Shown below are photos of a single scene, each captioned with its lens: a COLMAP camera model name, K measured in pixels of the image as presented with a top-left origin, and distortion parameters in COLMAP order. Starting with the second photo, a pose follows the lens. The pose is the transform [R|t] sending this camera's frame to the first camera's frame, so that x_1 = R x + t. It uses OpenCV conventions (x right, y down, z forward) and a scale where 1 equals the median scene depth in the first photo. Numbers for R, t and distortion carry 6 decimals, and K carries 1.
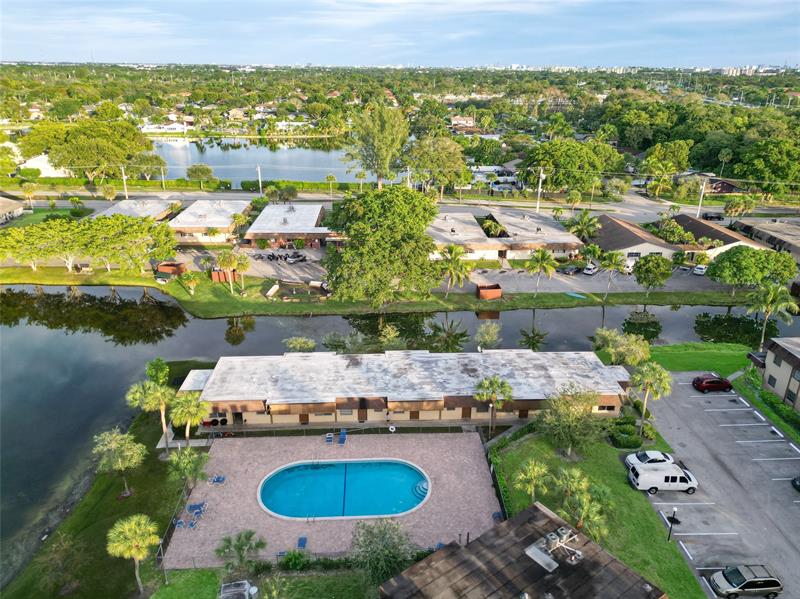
lens RADIAL K [[584.2, 0, 400.0], [0, 584.2, 299.5], [0, 0, 1]] dist [0.071971, -0.079004]
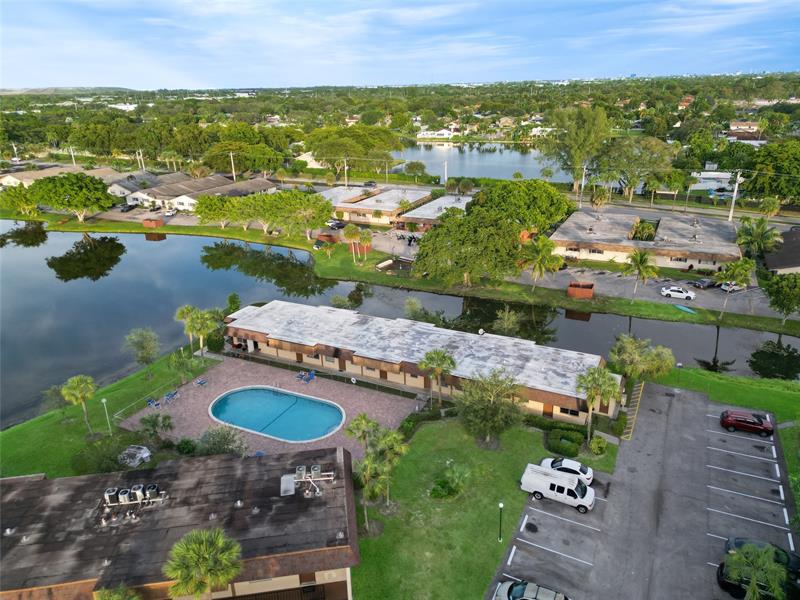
lens RADIAL K [[558.5, 0, 400.0], [0, 558.5, 300.0], [0, 0, 1]] dist [0.079291, -0.072247]
pose [[0.873569, 0.145285, -0.464510, 0.434357], [-0.148529, 0.988458, 0.029834, 0.023220], [0.463483, 0.042931, 0.885065, 0.089092]]
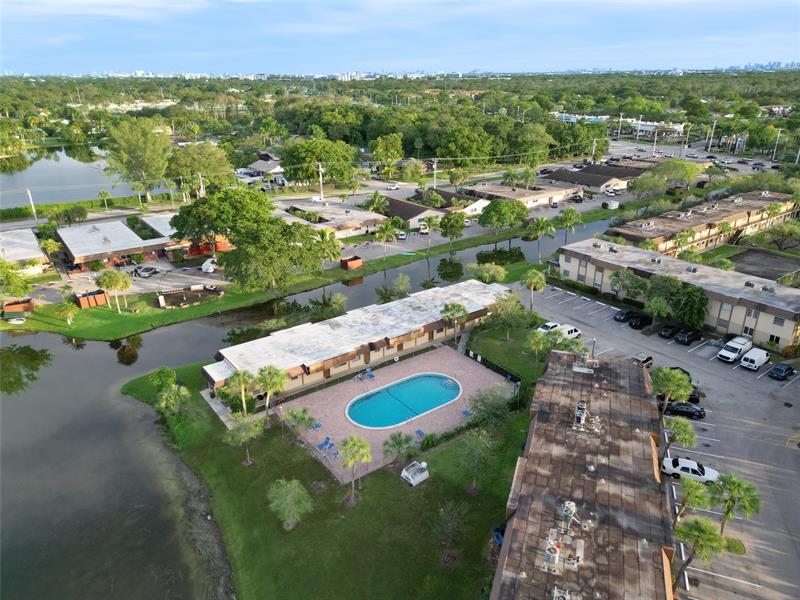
lens RADIAL K [[558.5, 0, 400.0], [0, 558.5, 300.0], [0, 0, 1]] dist [0.079291, -0.072247]
pose [[0.833307, -0.219756, 0.507254, -0.504366], [0.216899, 0.973985, 0.065639, 0.009959], [-0.508482, 0.055325, 0.859294, -0.070878]]
